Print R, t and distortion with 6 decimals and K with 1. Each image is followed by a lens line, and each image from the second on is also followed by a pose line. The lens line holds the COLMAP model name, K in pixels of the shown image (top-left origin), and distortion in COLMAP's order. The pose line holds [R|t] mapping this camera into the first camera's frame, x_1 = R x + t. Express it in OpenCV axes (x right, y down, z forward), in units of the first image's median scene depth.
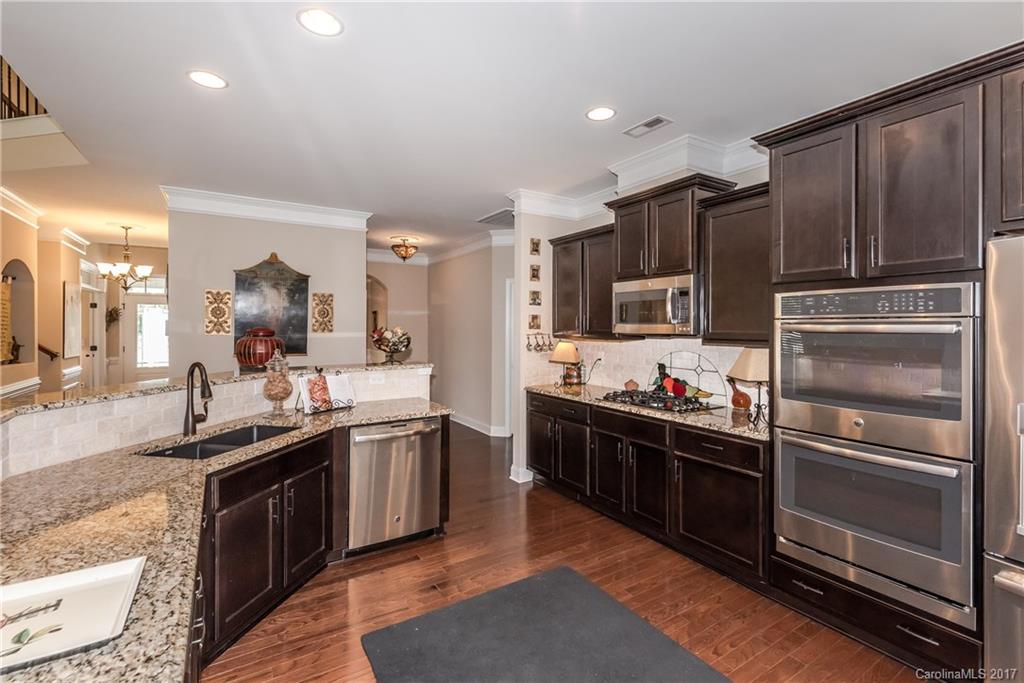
lens RADIAL K [[456.8, 0, 510.8], [0, 456.8, 327.9], [0, 0, 1]] dist [-0.000658, -0.000166]
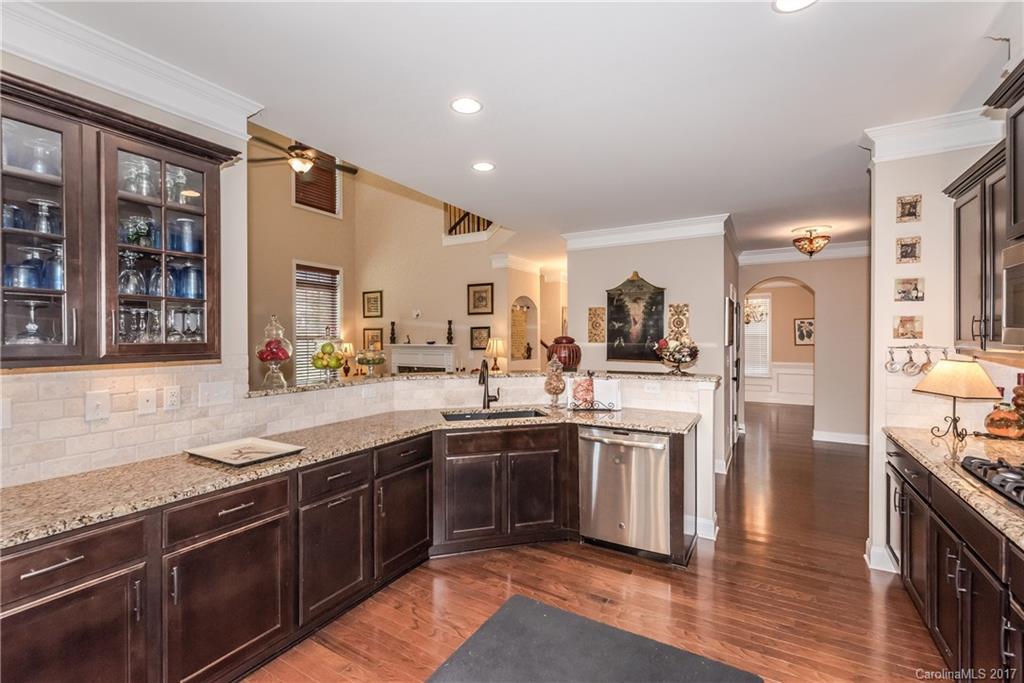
lens RADIAL K [[445.9, 0, 514.2], [0, 445.9, 340.3], [0, 0, 1]] dist [0.000705, -0.000075]
pose [[0.463297, 0.005159, -0.886188, 0.349393], [-0.000904, 0.999985, 0.005349, 0.002031], [0.886203, -0.001677, 0.463295, 0.227680]]
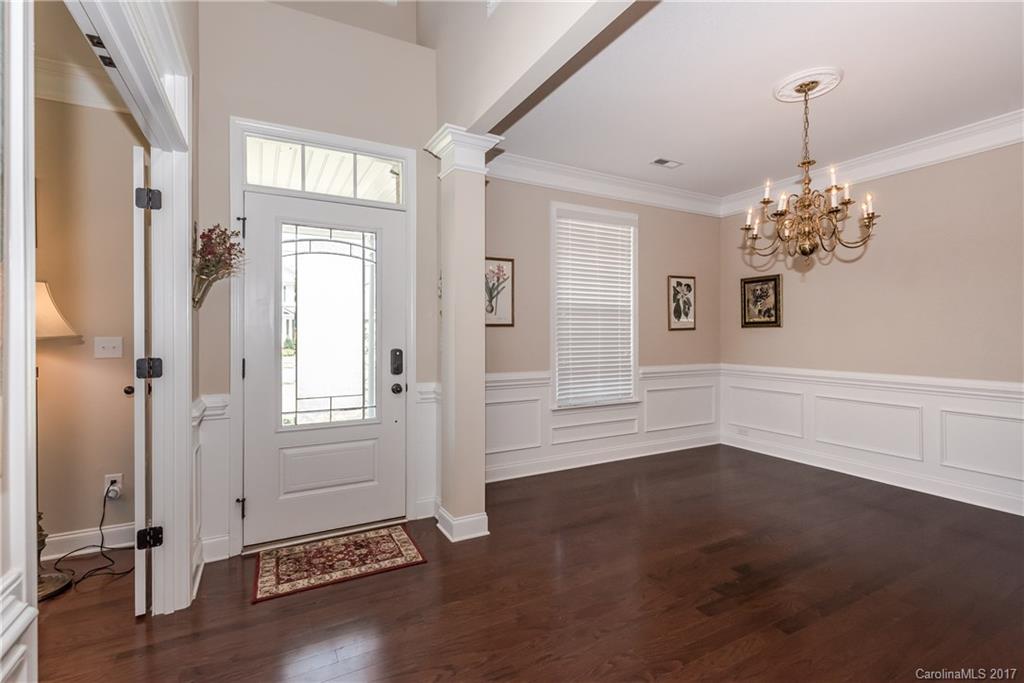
lens RADIAL K [[456.8, 0, 510.8], [0, 456.8, 327.9], [0, 0, 1]] dist [-0.000658, -0.000166]
pose [[0.997440, 0.002348, -0.071473, -1.183807], [-0.002983, 0.999957, -0.008780, 0.041446], [0.071449, 0.008971, 0.997404, 1.295629]]
